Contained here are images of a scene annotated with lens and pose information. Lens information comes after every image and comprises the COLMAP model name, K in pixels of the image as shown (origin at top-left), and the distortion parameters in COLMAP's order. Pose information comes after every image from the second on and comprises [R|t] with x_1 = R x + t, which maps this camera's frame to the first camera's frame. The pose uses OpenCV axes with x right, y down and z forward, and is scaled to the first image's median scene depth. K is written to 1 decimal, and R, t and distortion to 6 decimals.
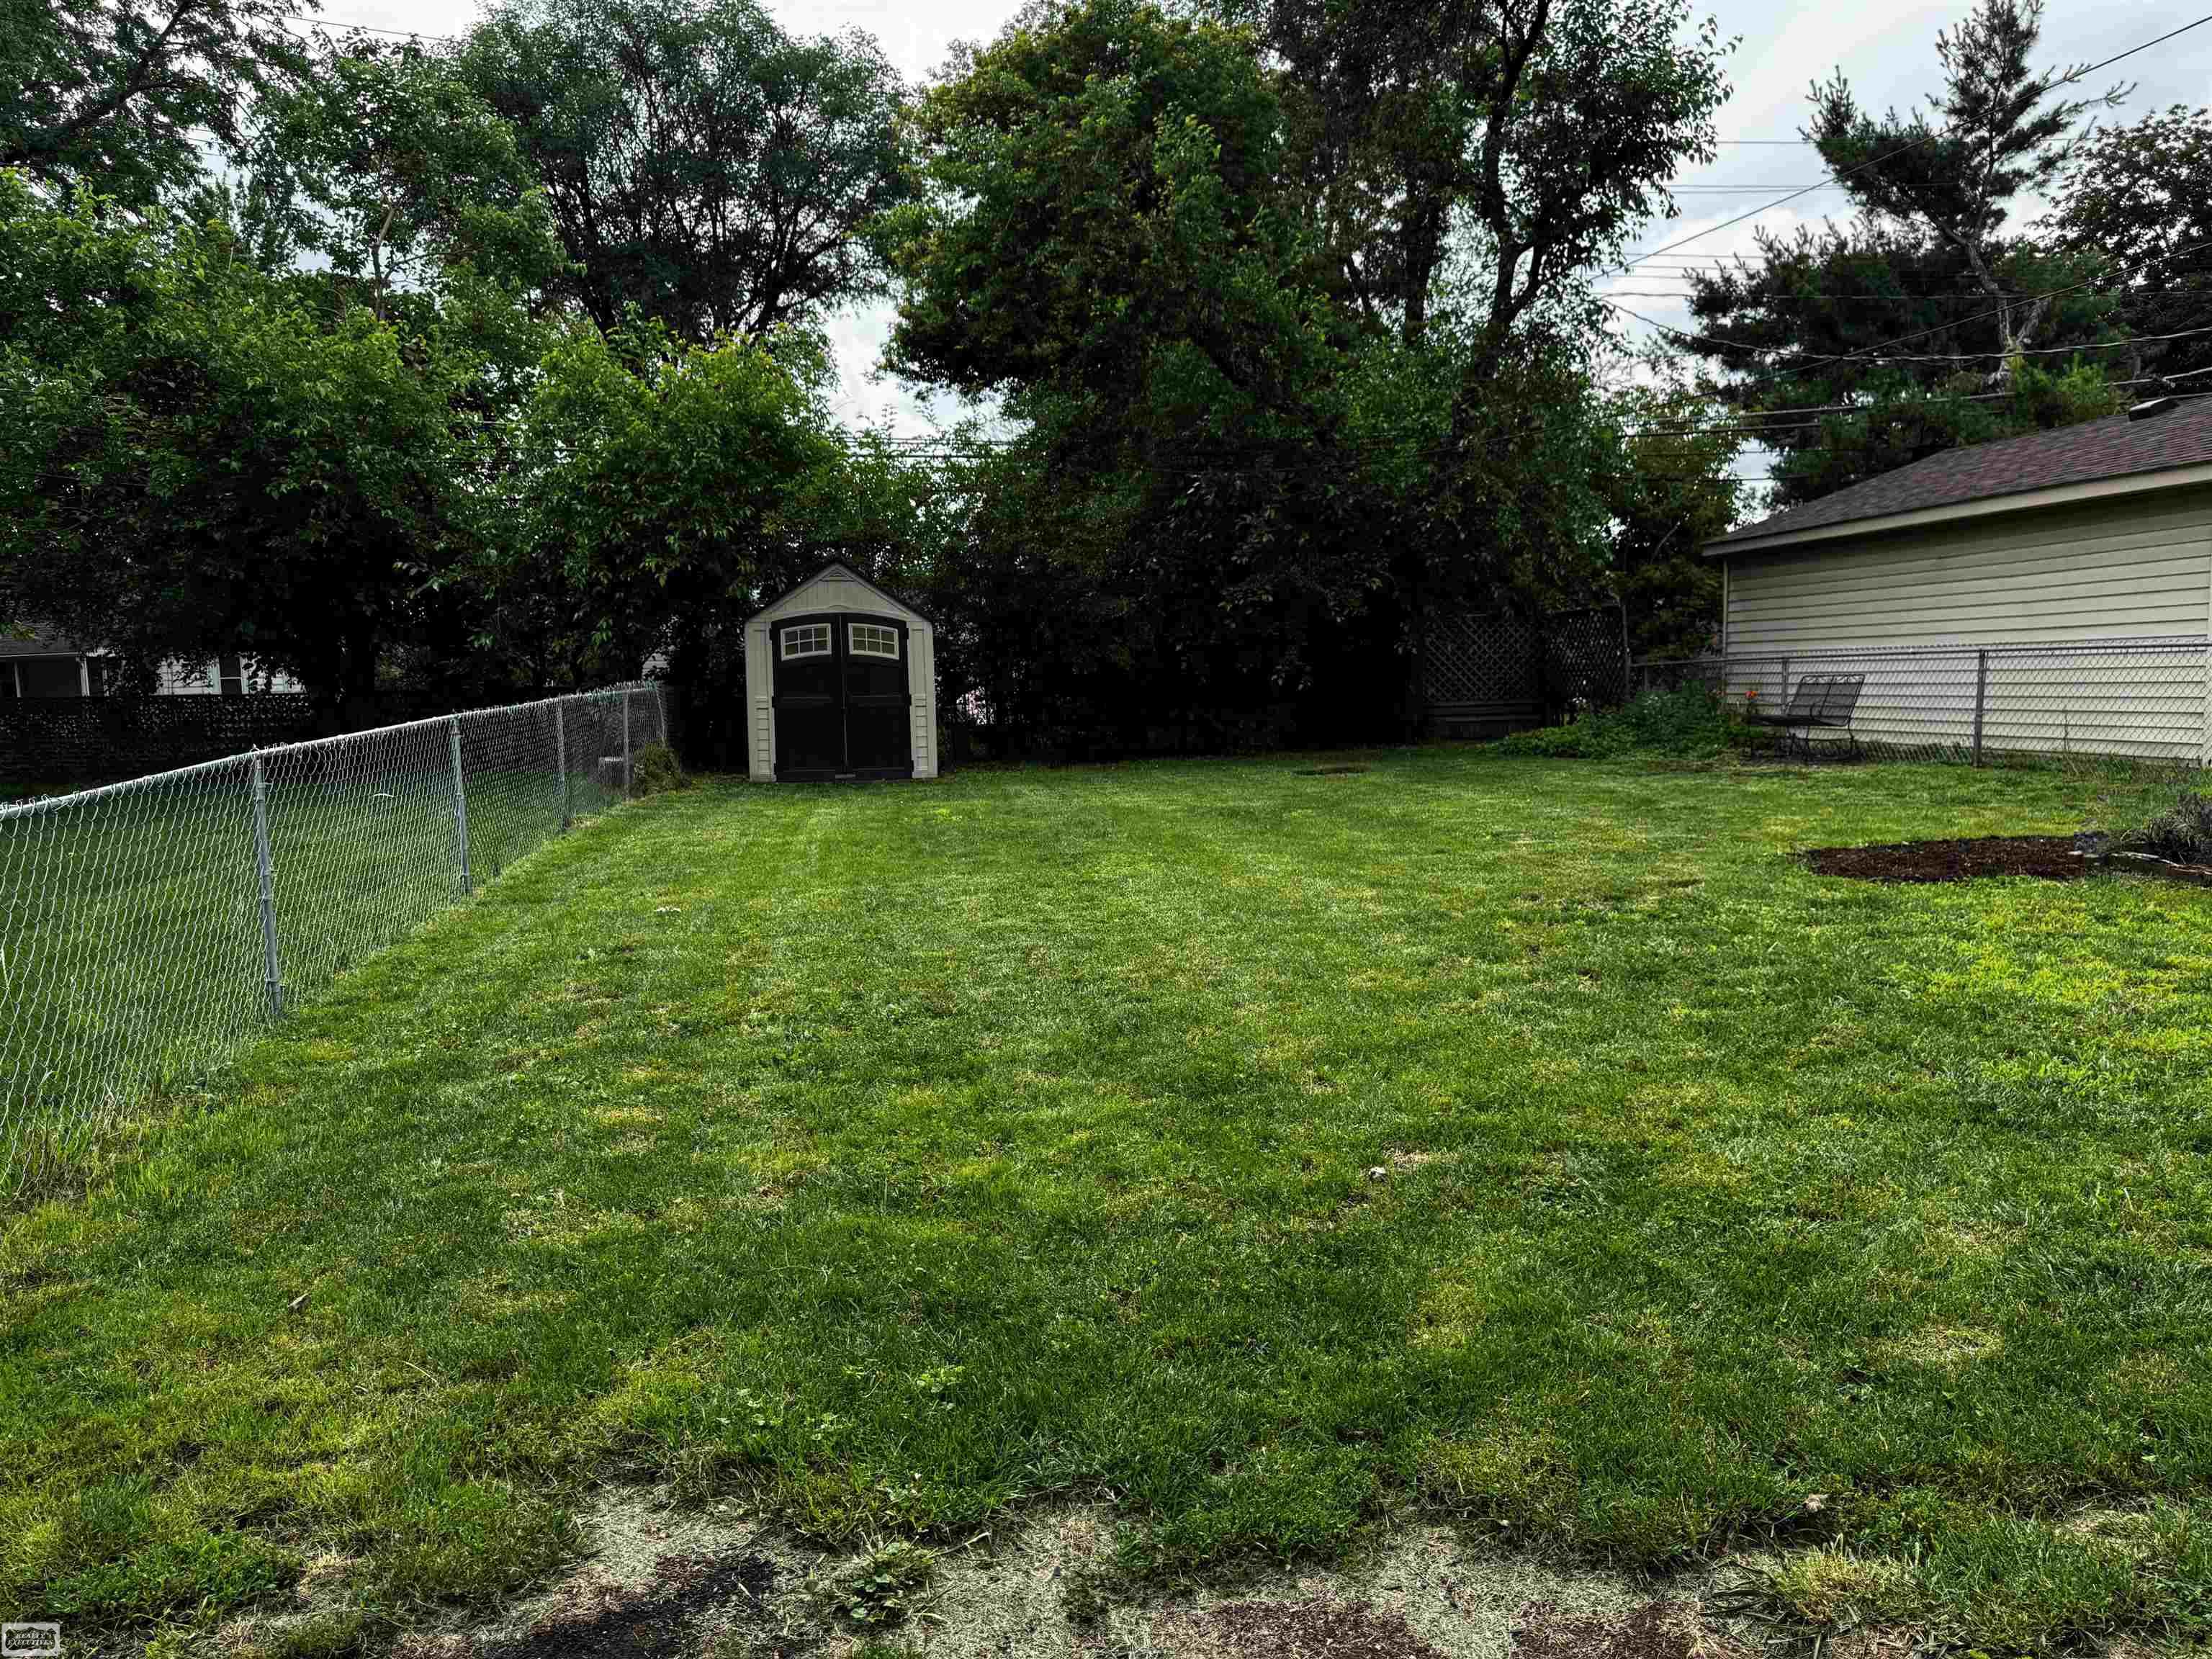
lens RADIAL K [[1589.8, 0, 1118.2], [0, 1589.8, 819.5], [0, 0, 1]] dist [0.103675, -0.181274]
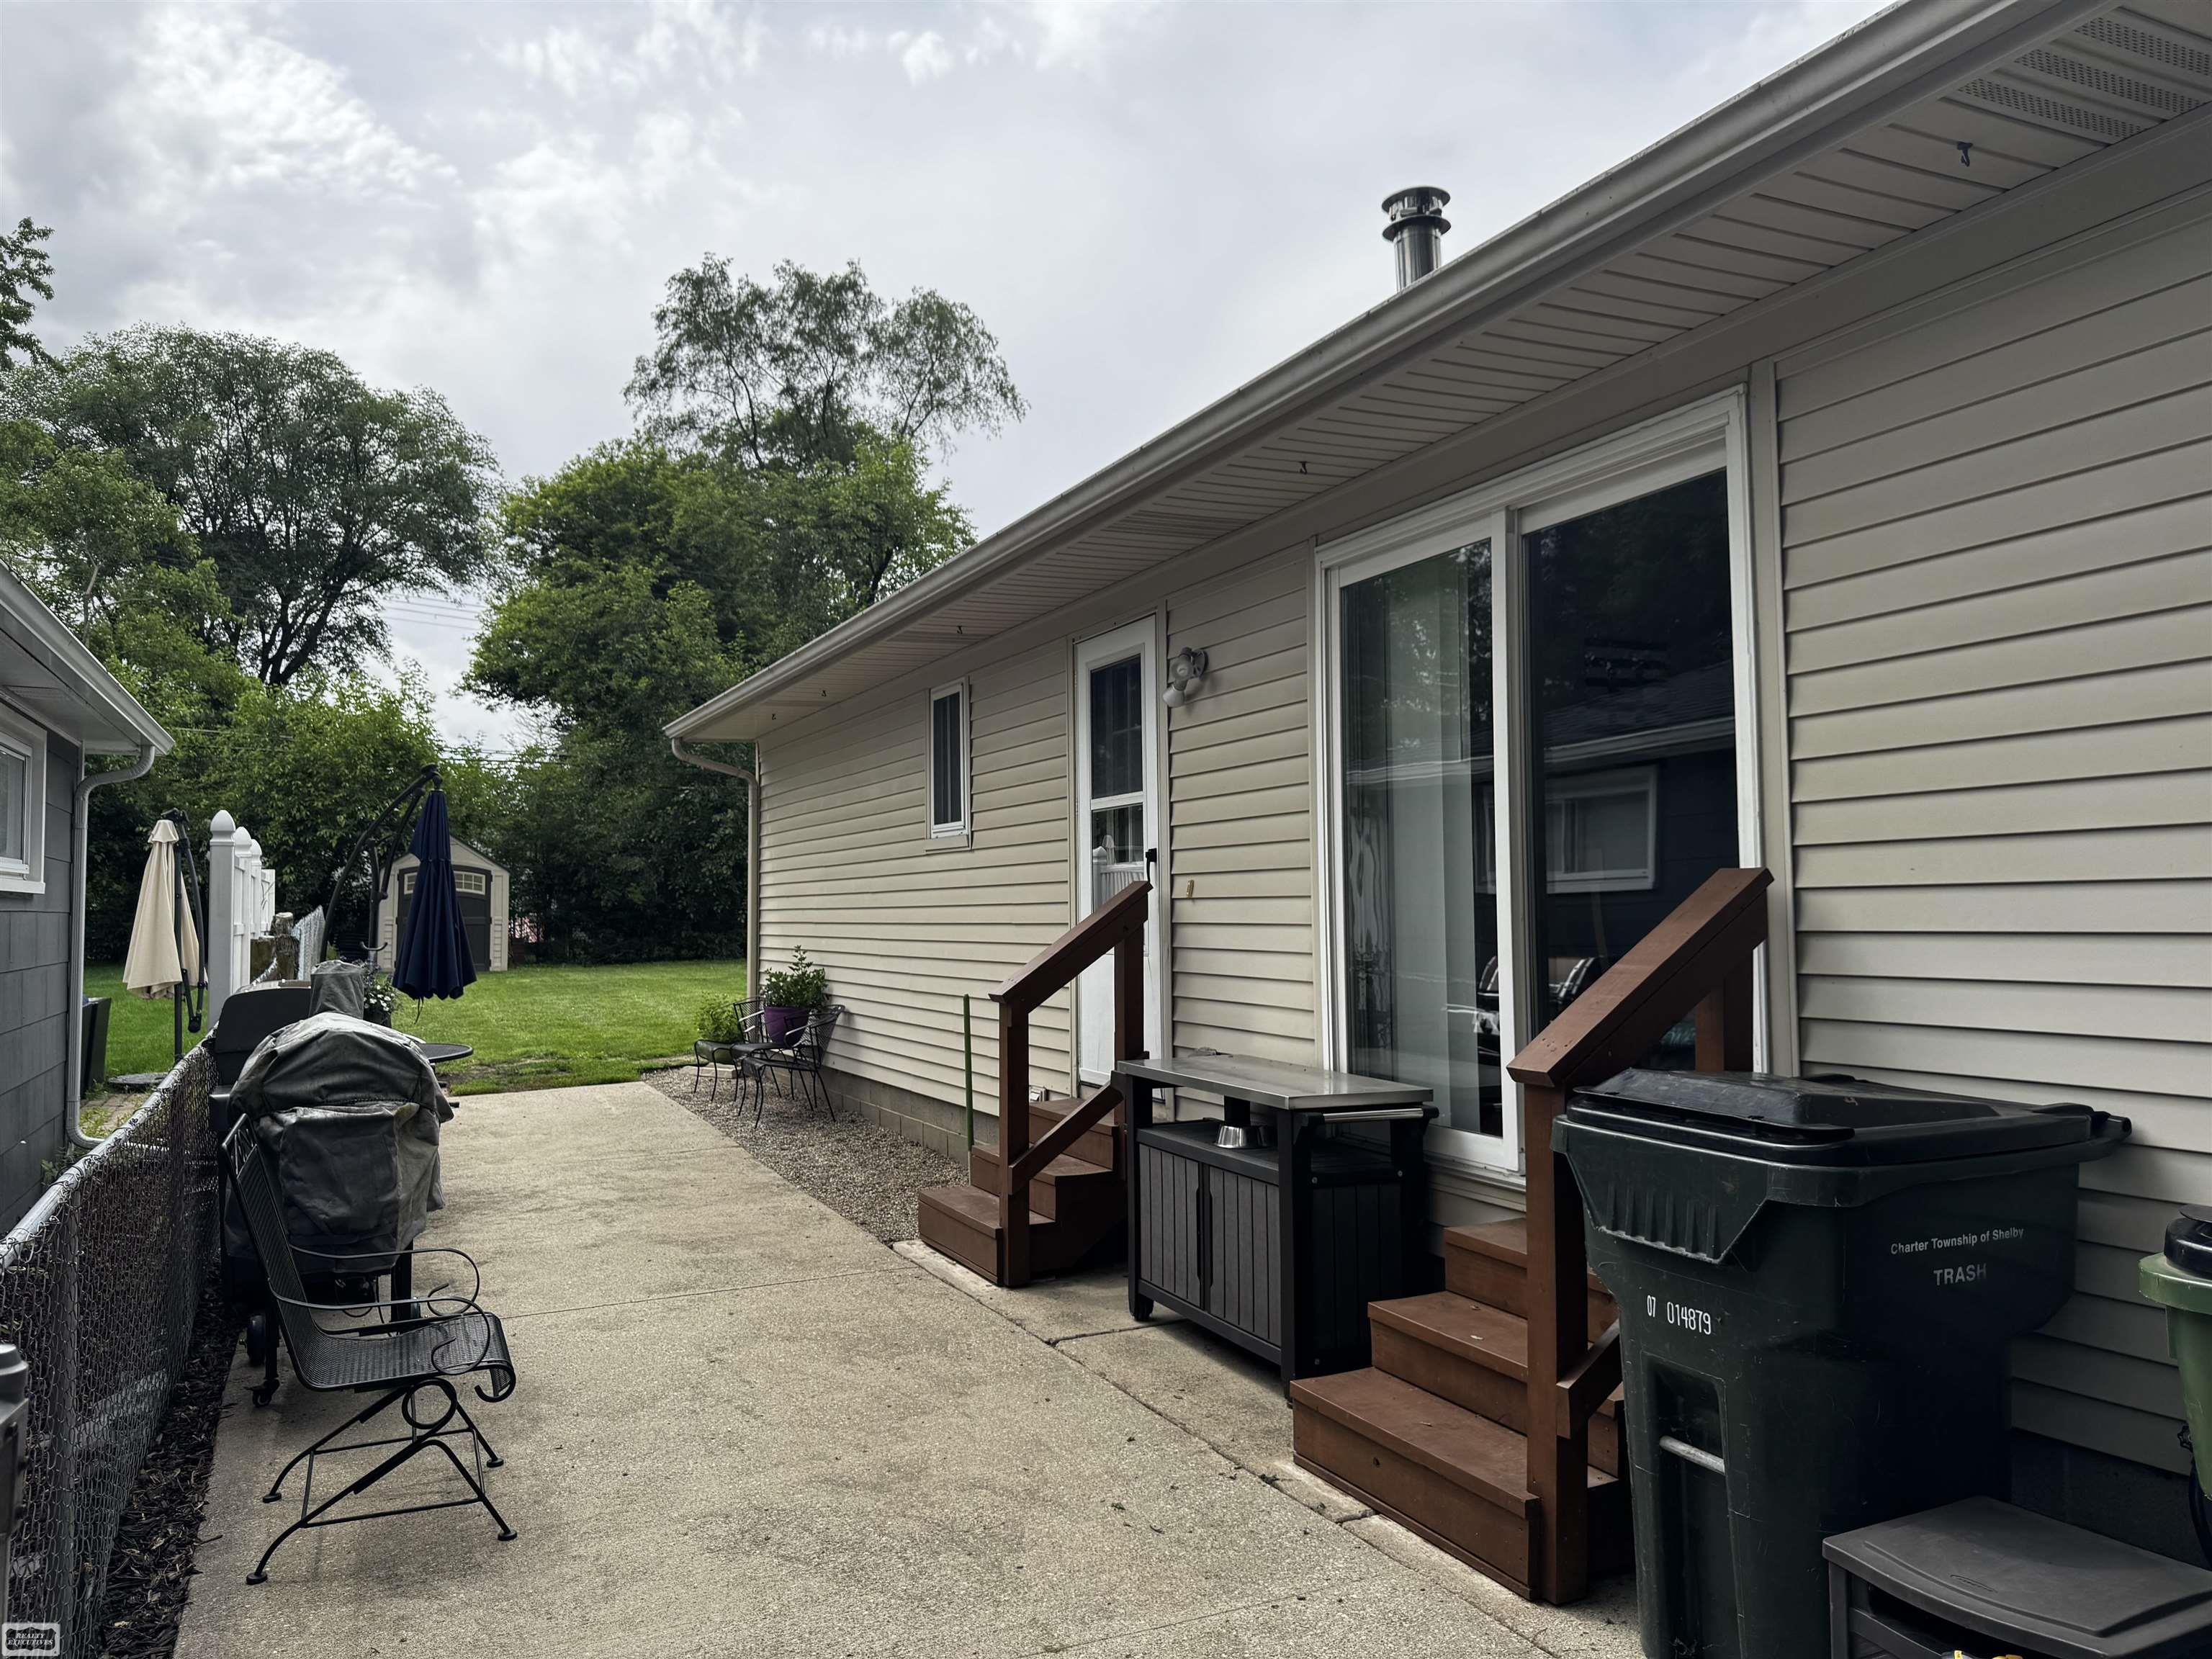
lens RADIAL K [[1589.8, 0, 1118.2], [0, 1589.8, 819.5], [0, 0, 1]] dist [0.103675, -0.181274]
pose [[0.956614, 0.033222, 0.289459, -0.001562], [0.009664, 0.989313, -0.145484, 0.057040], [-0.291198, 0.141969, 0.946070, -0.625072]]
